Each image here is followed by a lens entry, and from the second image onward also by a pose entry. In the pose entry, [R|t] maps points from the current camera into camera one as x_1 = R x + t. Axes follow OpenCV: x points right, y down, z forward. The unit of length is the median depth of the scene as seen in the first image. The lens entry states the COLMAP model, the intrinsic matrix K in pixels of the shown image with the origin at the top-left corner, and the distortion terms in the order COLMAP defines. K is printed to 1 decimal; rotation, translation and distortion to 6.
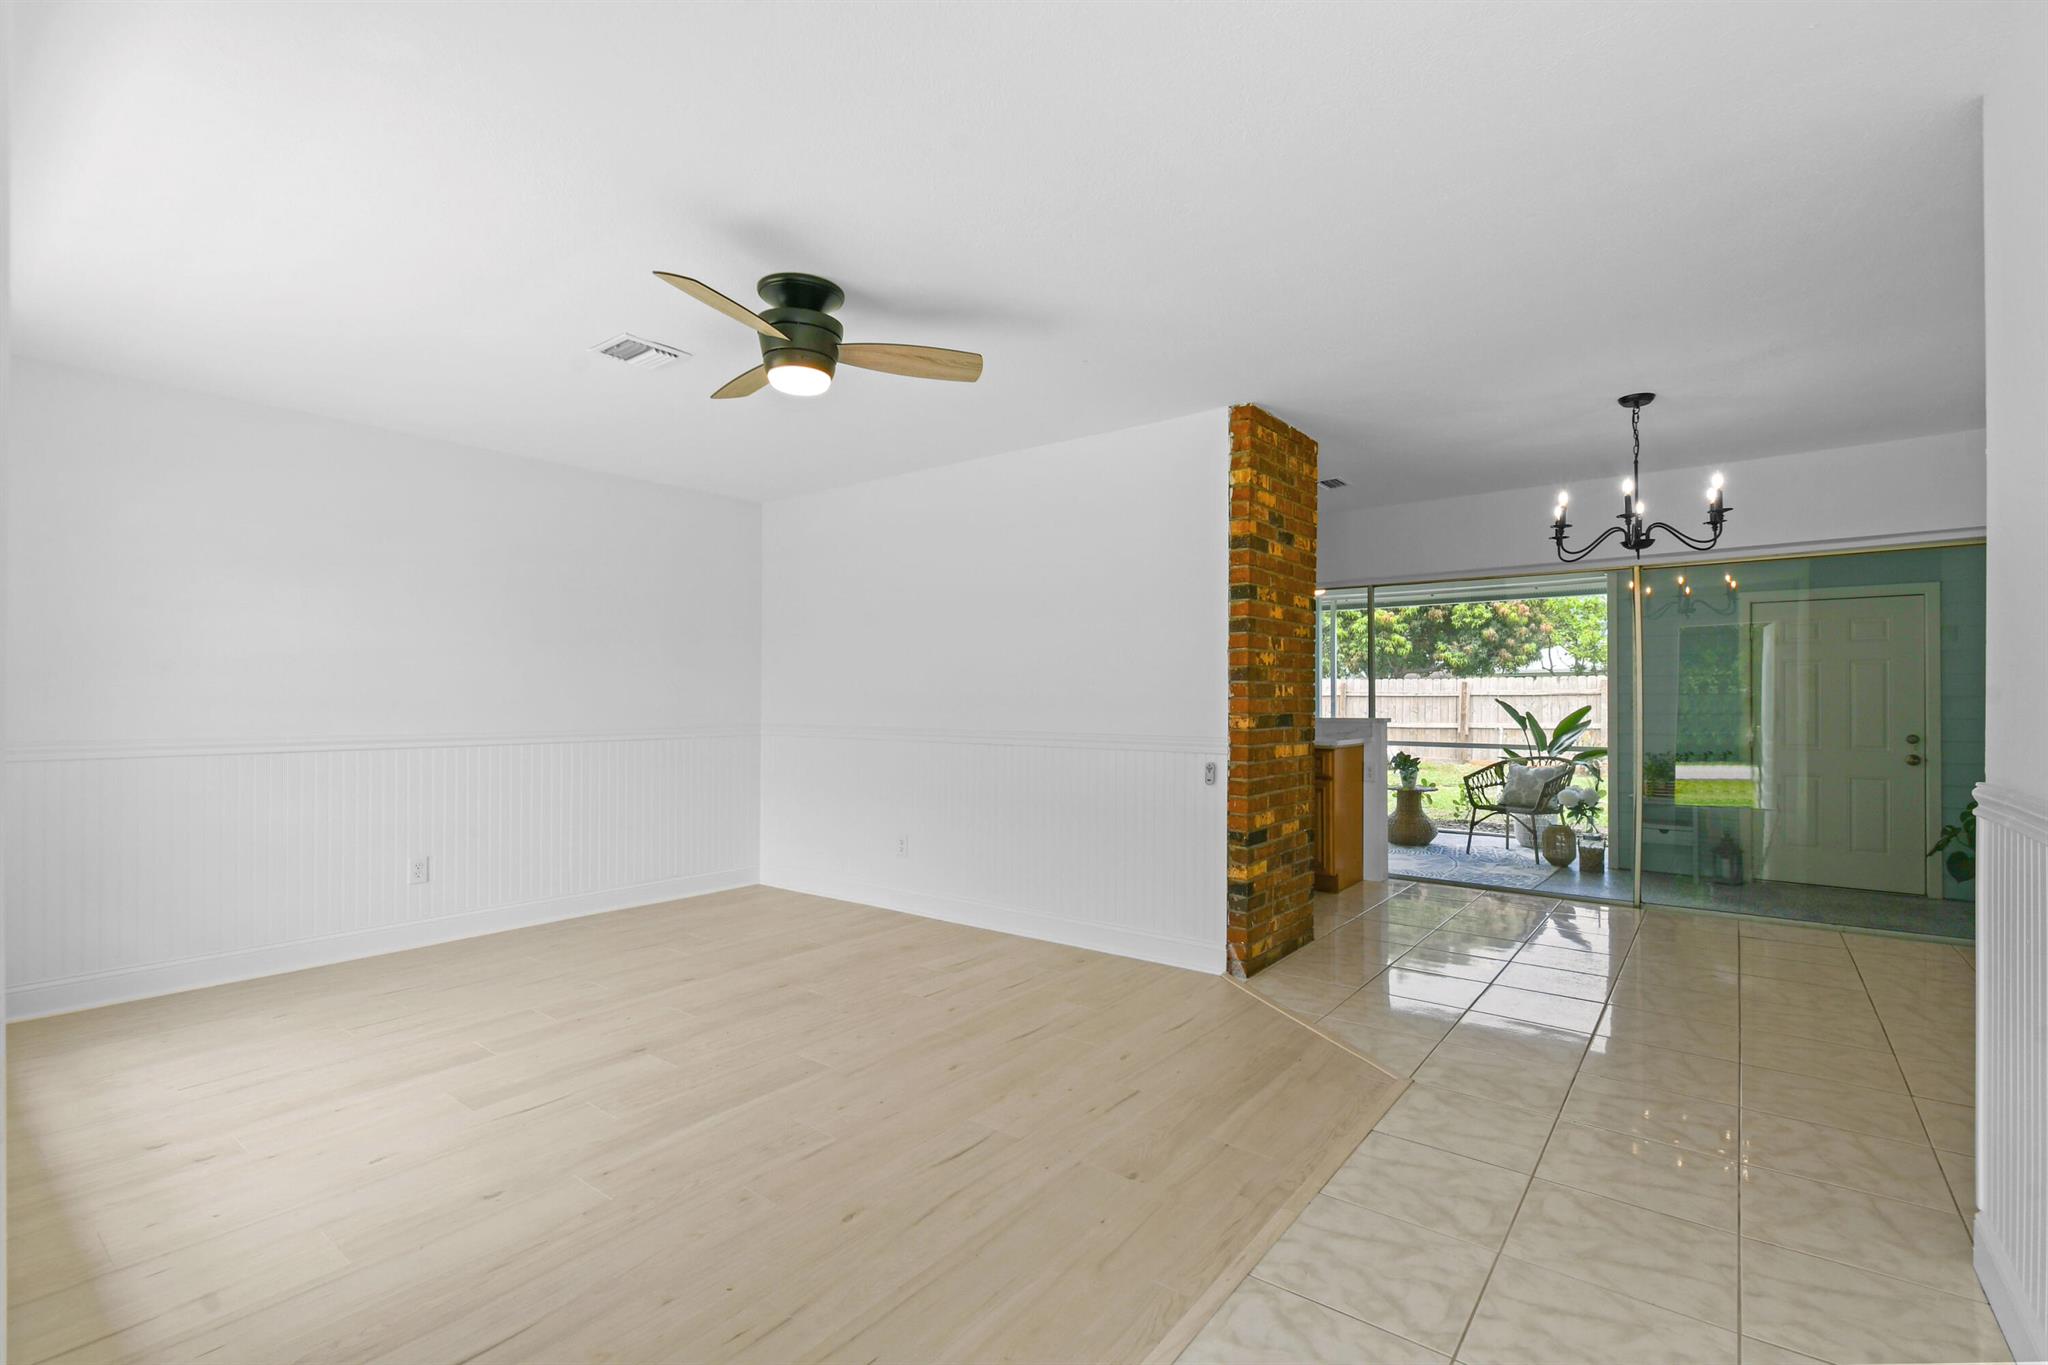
lens RADIAL K [[908.1, 0, 1079.0], [0, 908.1, 720.9], [0, 0, 1]] dist [0.073586, -0.000129]
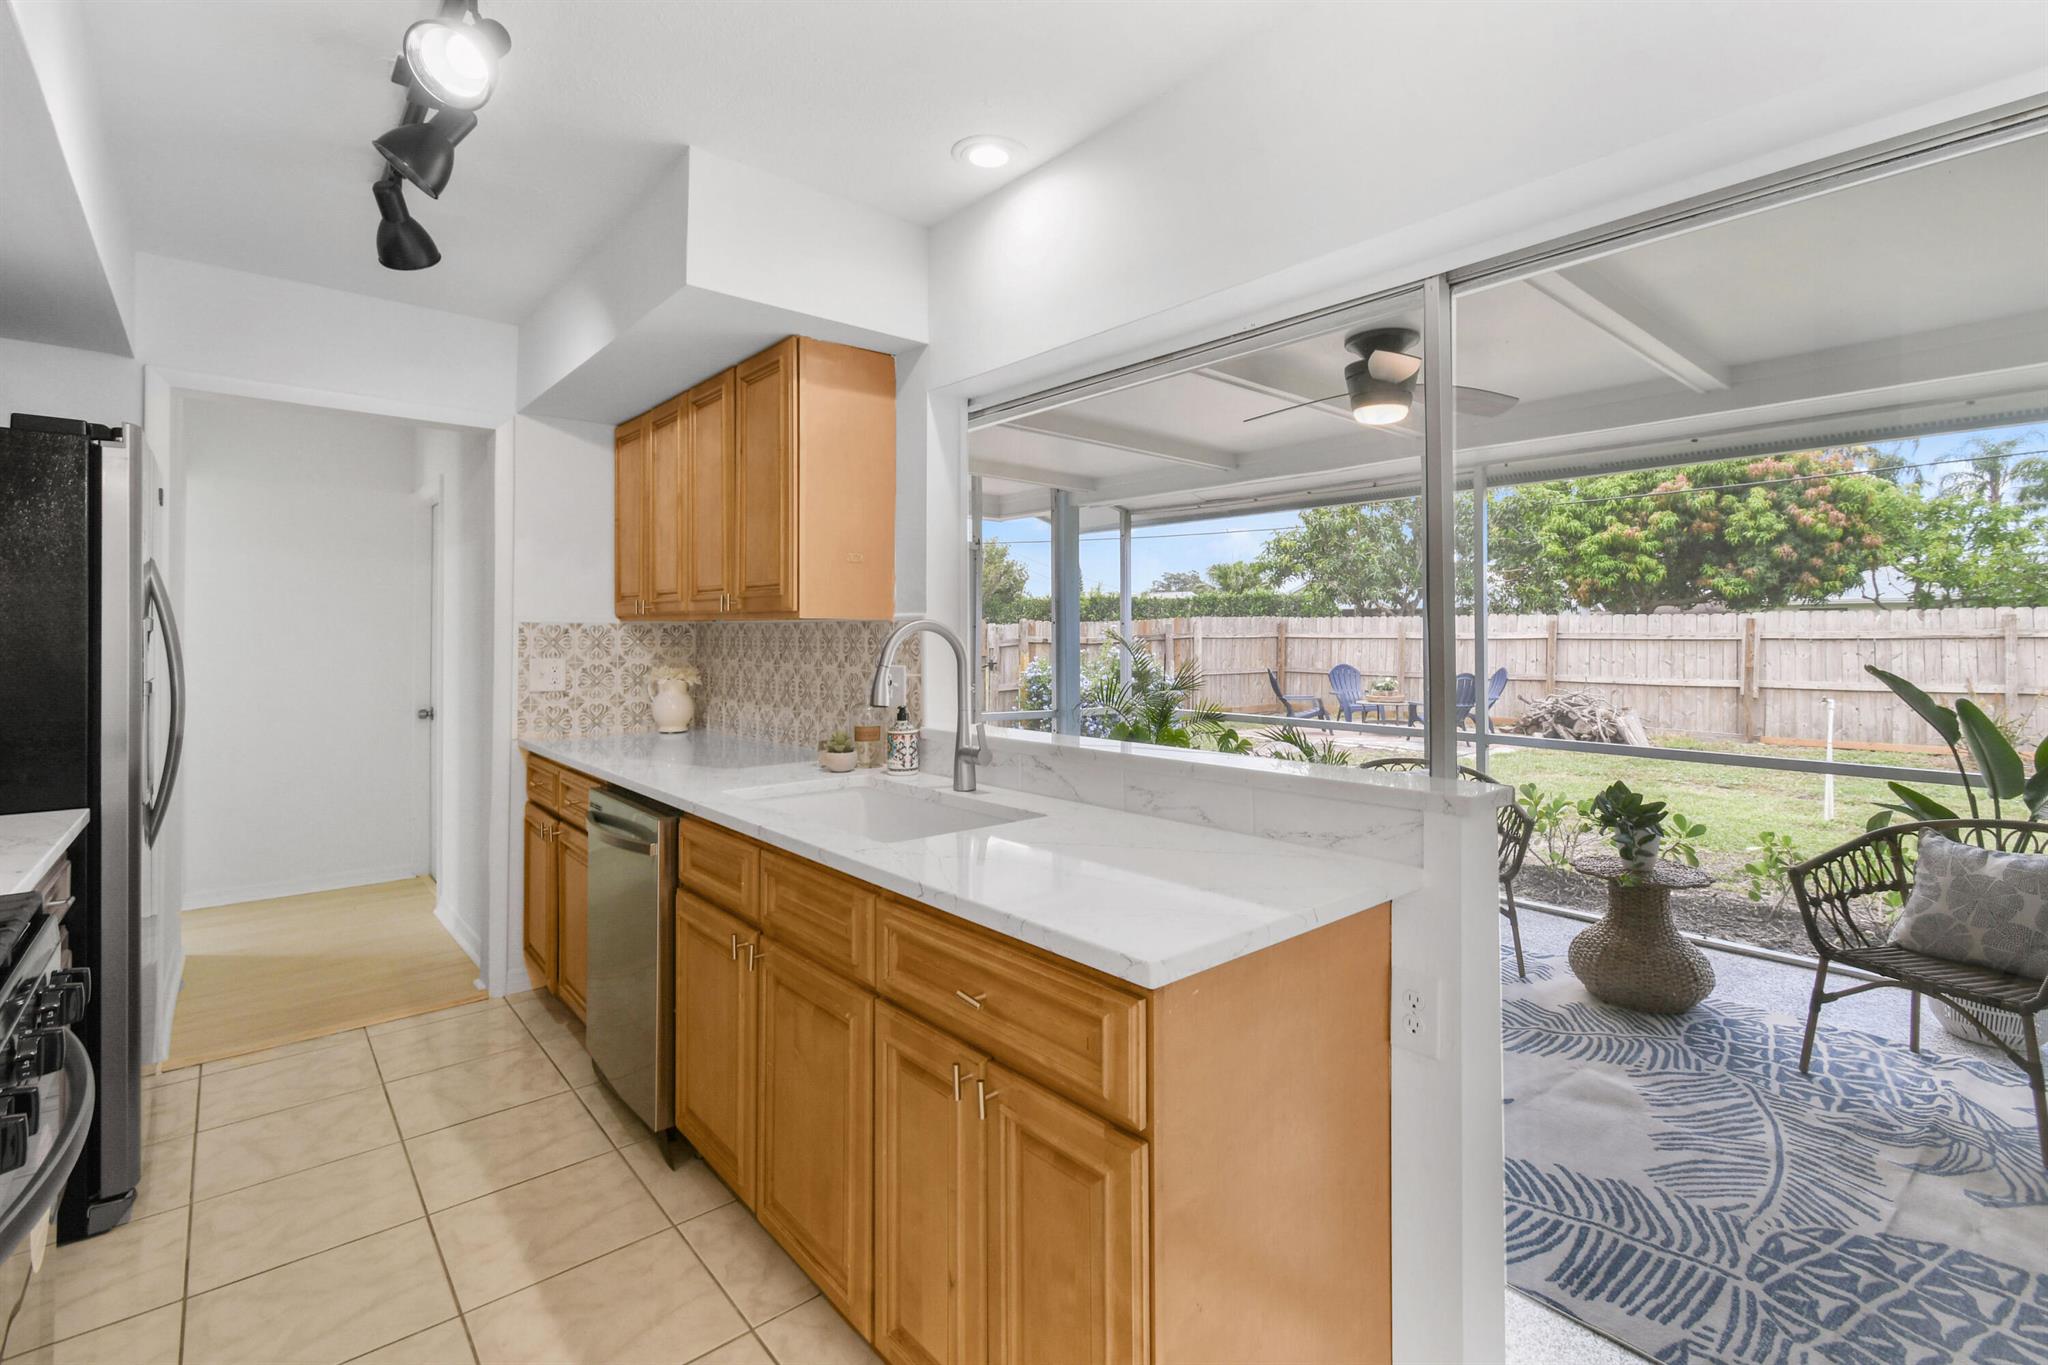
lens RADIAL K [[915.8, 0, 1017.0], [0, 915.8, 664.8], [0, 0, 1]] dist [-0.000137, -0.005861]
pose [[0.963576, 0.002868, -0.267420, 0.050642], [-0.001494, 0.999985, 0.005341, -0.007024], [0.267431, -0.004746, 0.963565, 0.133093]]
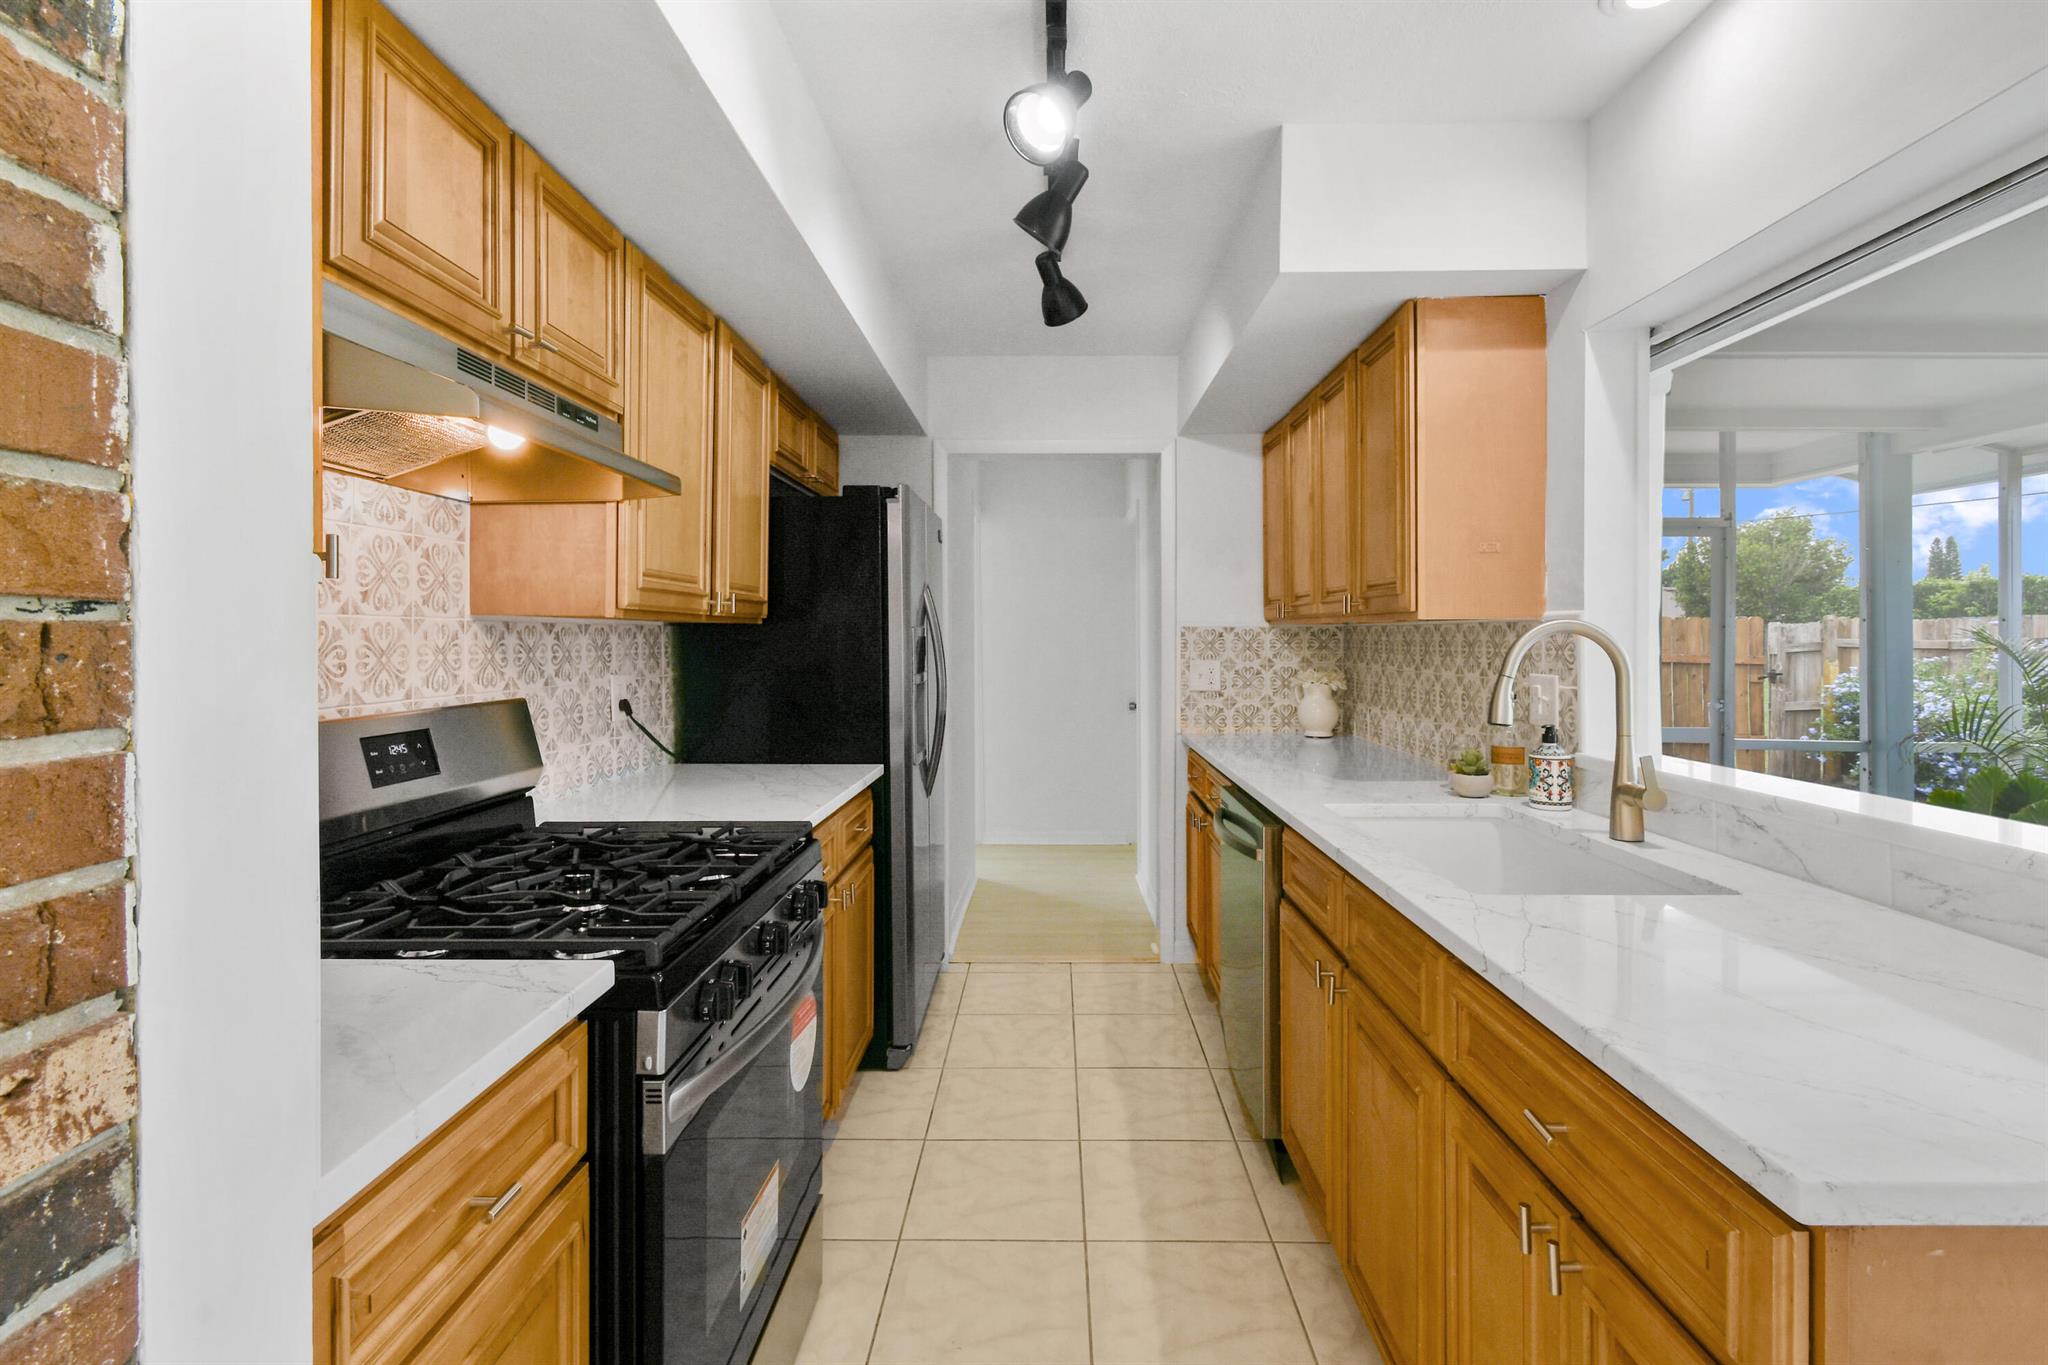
lens RADIAL K [[915.8, 0, 1017.0], [0, 915.8, 664.8], [0, 0, 1]] dist [-0.000137, -0.005861]
pose [[0.543604, 0.016492, -0.839180, 0.051932], [-0.016731, 0.999821, 0.008811, -0.007100], [0.839175, 0.009250, 0.543782, 0.136488]]
